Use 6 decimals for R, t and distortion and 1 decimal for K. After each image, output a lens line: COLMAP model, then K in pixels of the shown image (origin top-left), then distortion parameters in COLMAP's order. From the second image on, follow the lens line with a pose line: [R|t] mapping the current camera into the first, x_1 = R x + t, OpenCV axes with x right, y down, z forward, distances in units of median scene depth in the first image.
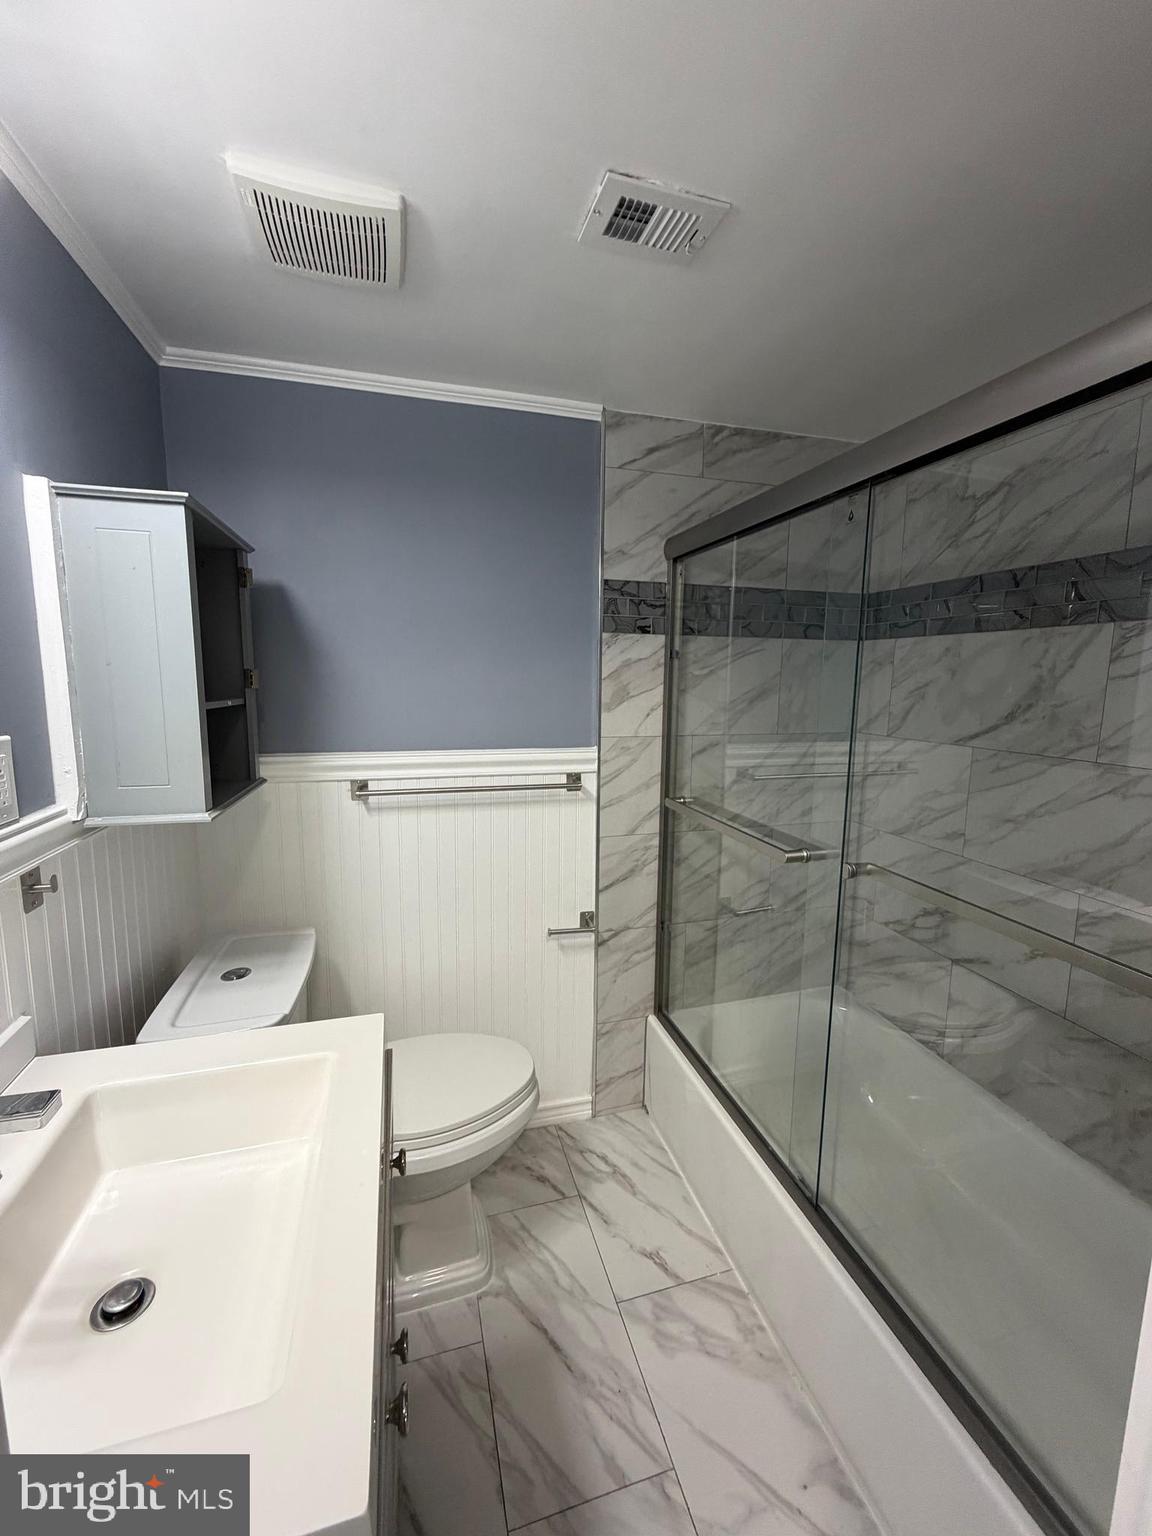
lens RADIAL K [[611.8, 0, 580.1], [0, 611.8, 762.6], [0, 0, 1]] dist [-0.002205, -0.000333]
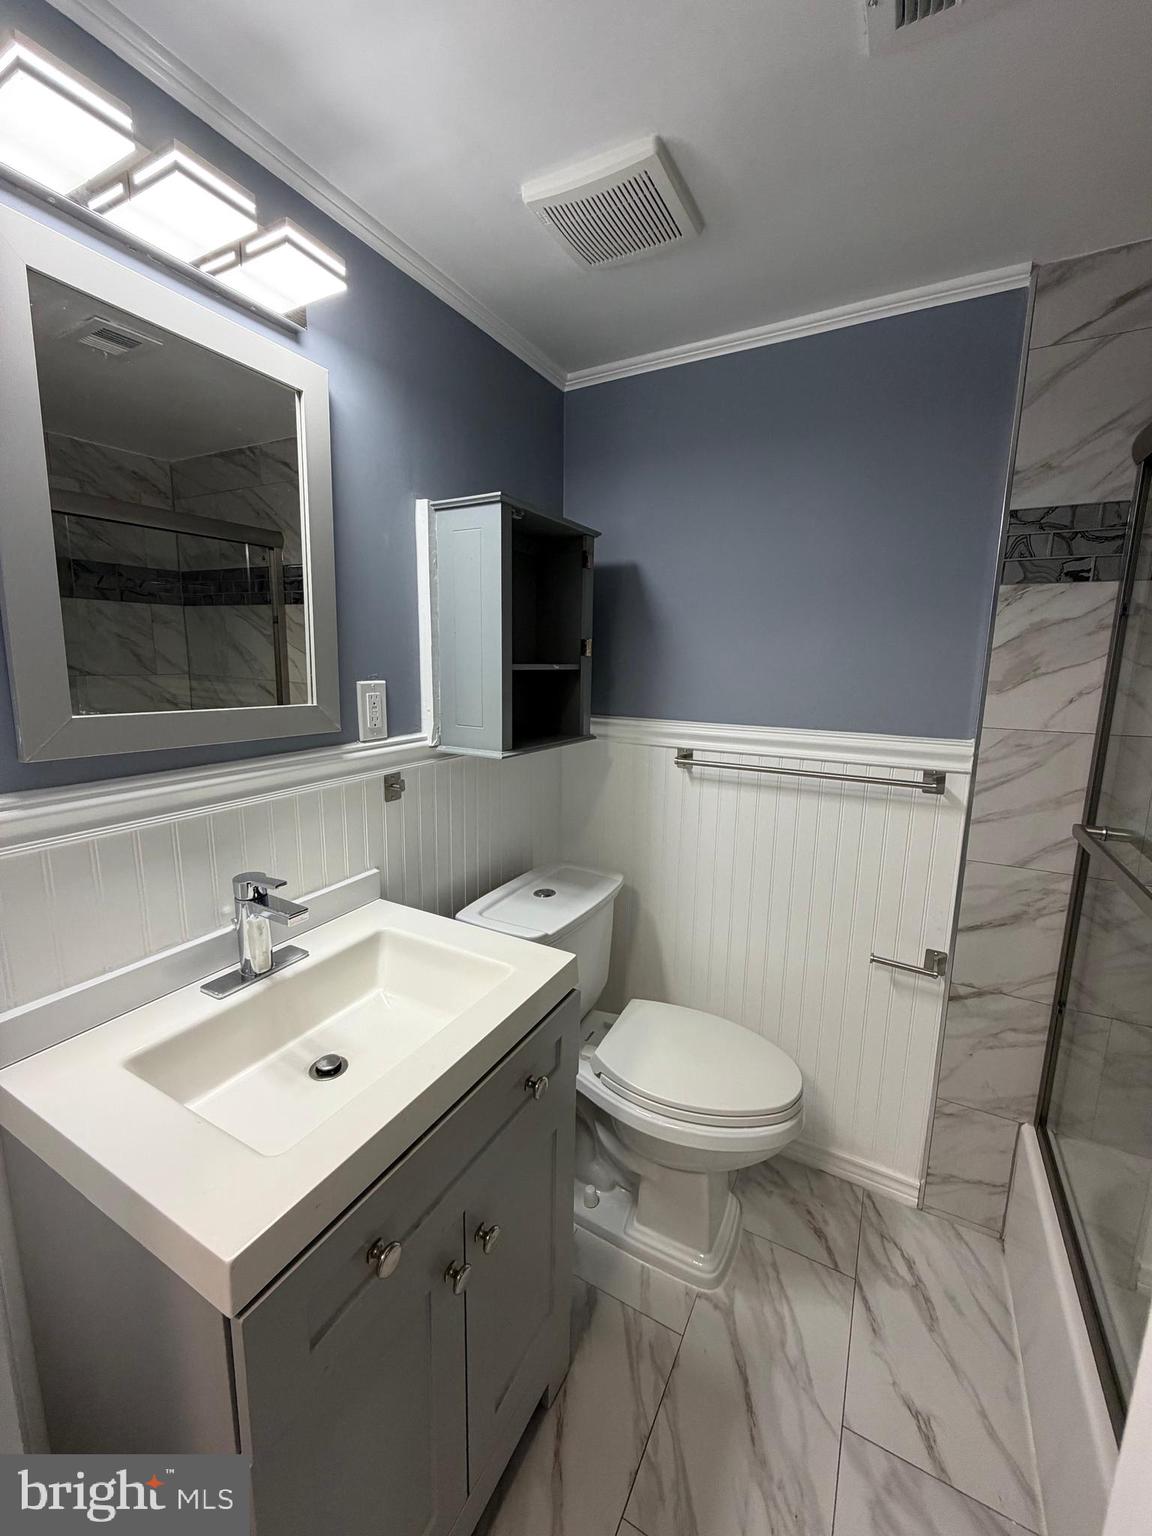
lens RADIAL K [[611.8, 0, 578.4], [0, 611.8, 762.4], [0, 0, 1]] dist [-0.002205, -0.000333]
pose [[0.705892, 0.119039, -0.698245, 0.229394], [-0.103796, 0.992520, 0.064275, 0.004130], [0.700673, 0.027104, 0.712967, 0.138044]]
